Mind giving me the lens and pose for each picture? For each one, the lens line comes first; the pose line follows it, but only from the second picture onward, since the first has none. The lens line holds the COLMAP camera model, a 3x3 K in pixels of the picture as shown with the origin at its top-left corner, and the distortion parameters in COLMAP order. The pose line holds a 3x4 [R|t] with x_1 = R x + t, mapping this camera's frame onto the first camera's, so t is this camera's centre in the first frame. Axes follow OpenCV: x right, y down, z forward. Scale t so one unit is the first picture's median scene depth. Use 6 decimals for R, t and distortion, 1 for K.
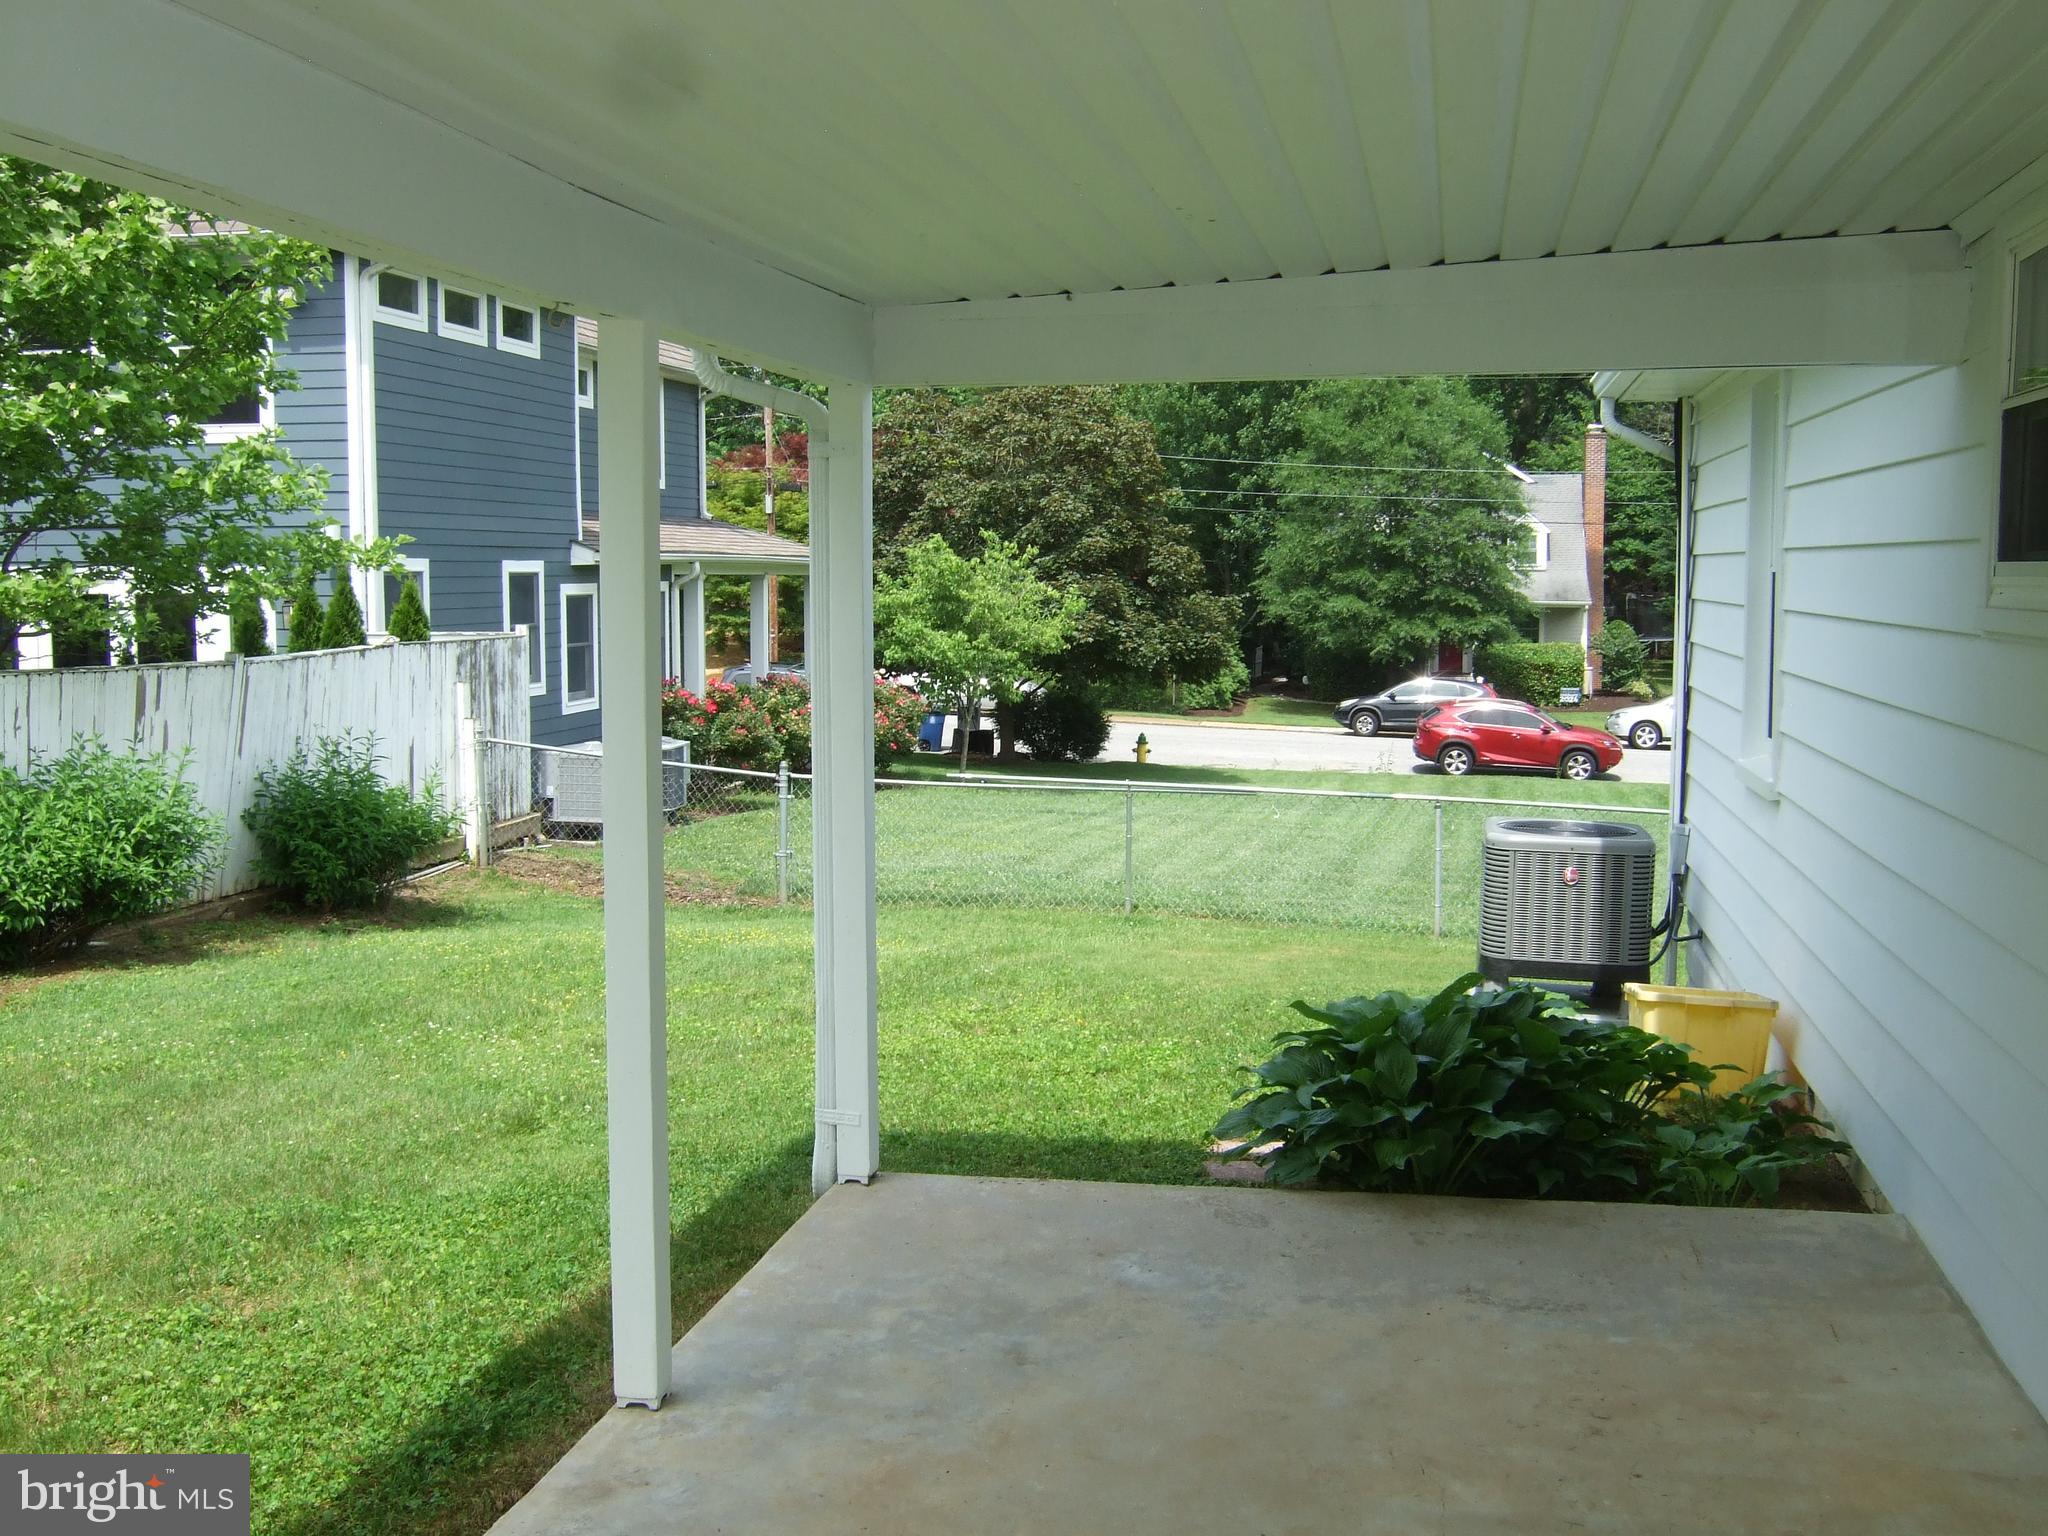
lens RADIAL K [[2165.0, 0, 1024.0], [0, 2165.0, 768.0], [0, 0, 1]] dist [-0.070888, 0.061912]
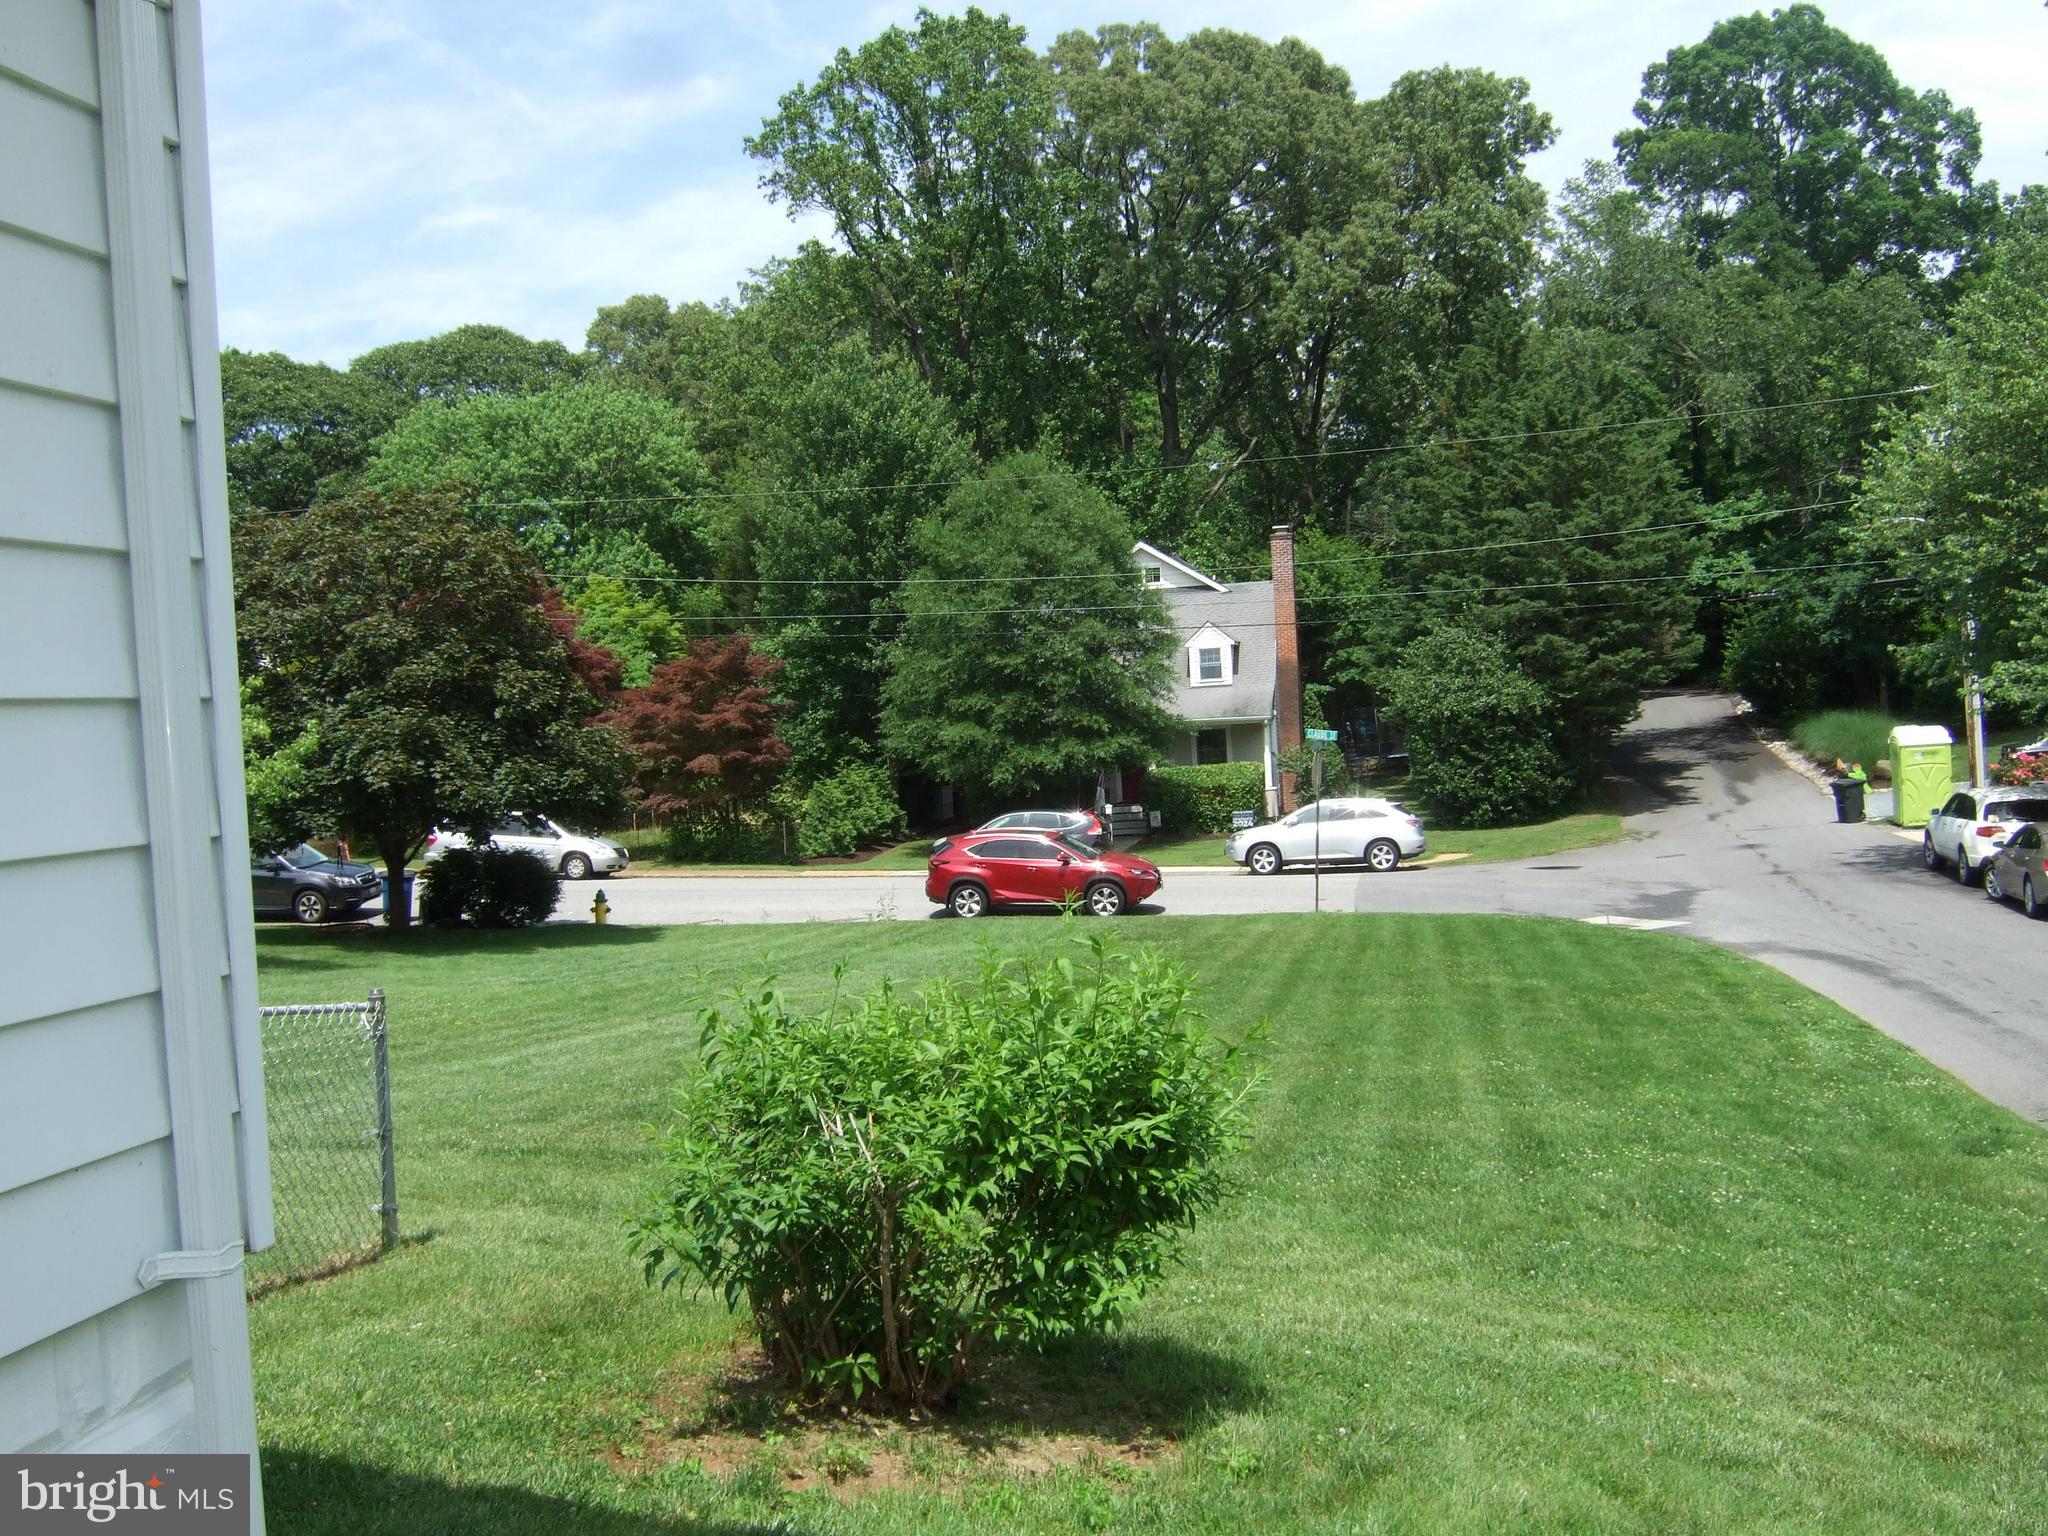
lens RADIAL K [[2165.0, 0, 1024.0], [0, 2165.0, 768.0], [0, 0, 1]] dist [-0.070888, 0.061912]
pose [[0.998425, -0.055210, 0.009948, 0.166834], [0.055779, 0.995910, -0.071074, 0.004908], [-0.005983, 0.071517, 0.997421, 0.097892]]
